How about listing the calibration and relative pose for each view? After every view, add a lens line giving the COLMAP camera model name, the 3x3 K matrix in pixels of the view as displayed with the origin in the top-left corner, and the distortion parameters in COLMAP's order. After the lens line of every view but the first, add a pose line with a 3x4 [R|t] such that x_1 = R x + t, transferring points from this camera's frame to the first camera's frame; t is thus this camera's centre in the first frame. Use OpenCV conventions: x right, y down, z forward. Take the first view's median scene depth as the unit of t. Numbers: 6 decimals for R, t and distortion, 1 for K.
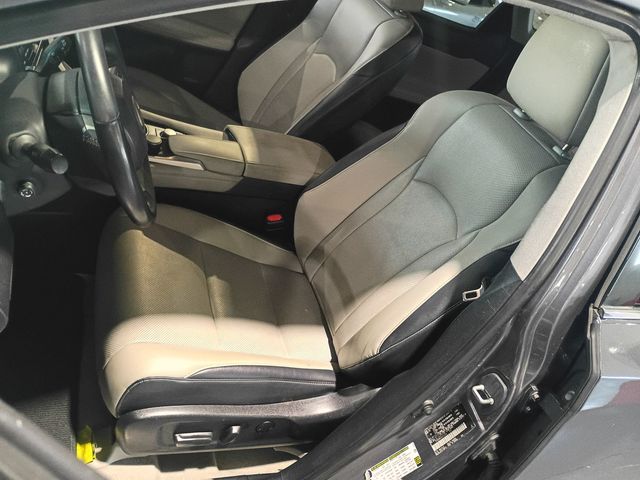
lens RADIAL K [[555.7, 0, 320.0], [0, 555.7, 240.0], [0, 0, 1]] dist [0.031578, 0.000736]
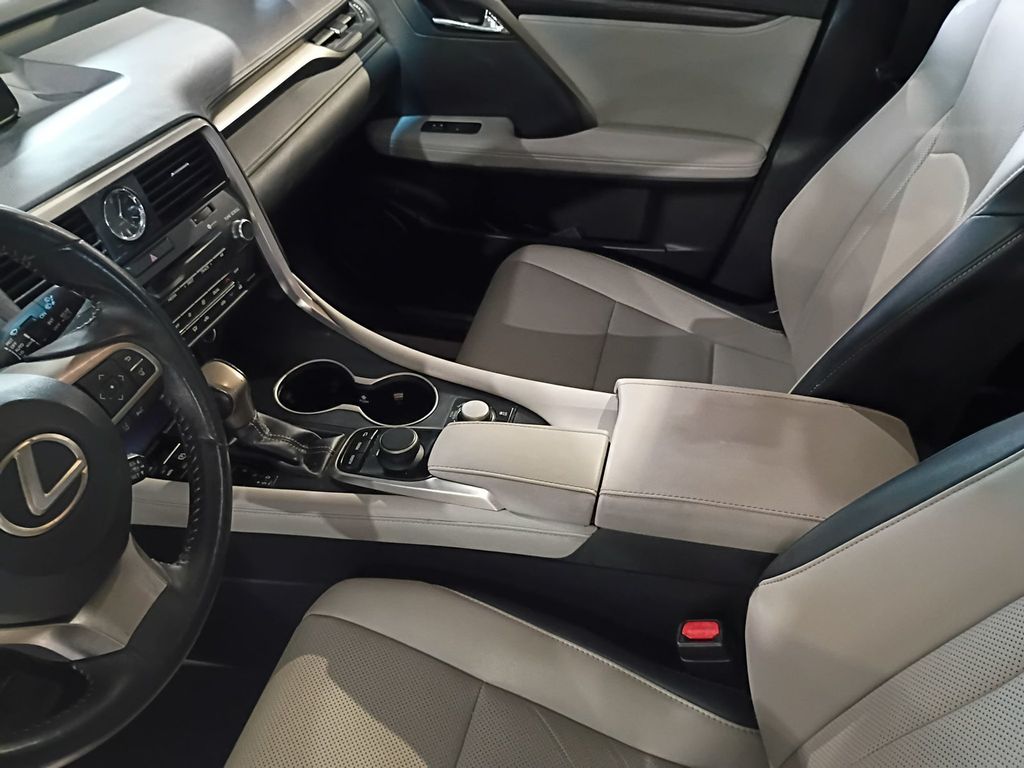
lens RADIAL K [[899.2, 0, 507.7], [0, 899.2, 381.2], [0, 0, 1]] dist [0.027095, -0.017972]
pose [[0.761838, -0.013645, -0.647624, 0.246356], [-0.034942, 0.997457, -0.062121, -0.189451], [0.646825, 0.069955, 0.759424, 0.513449]]
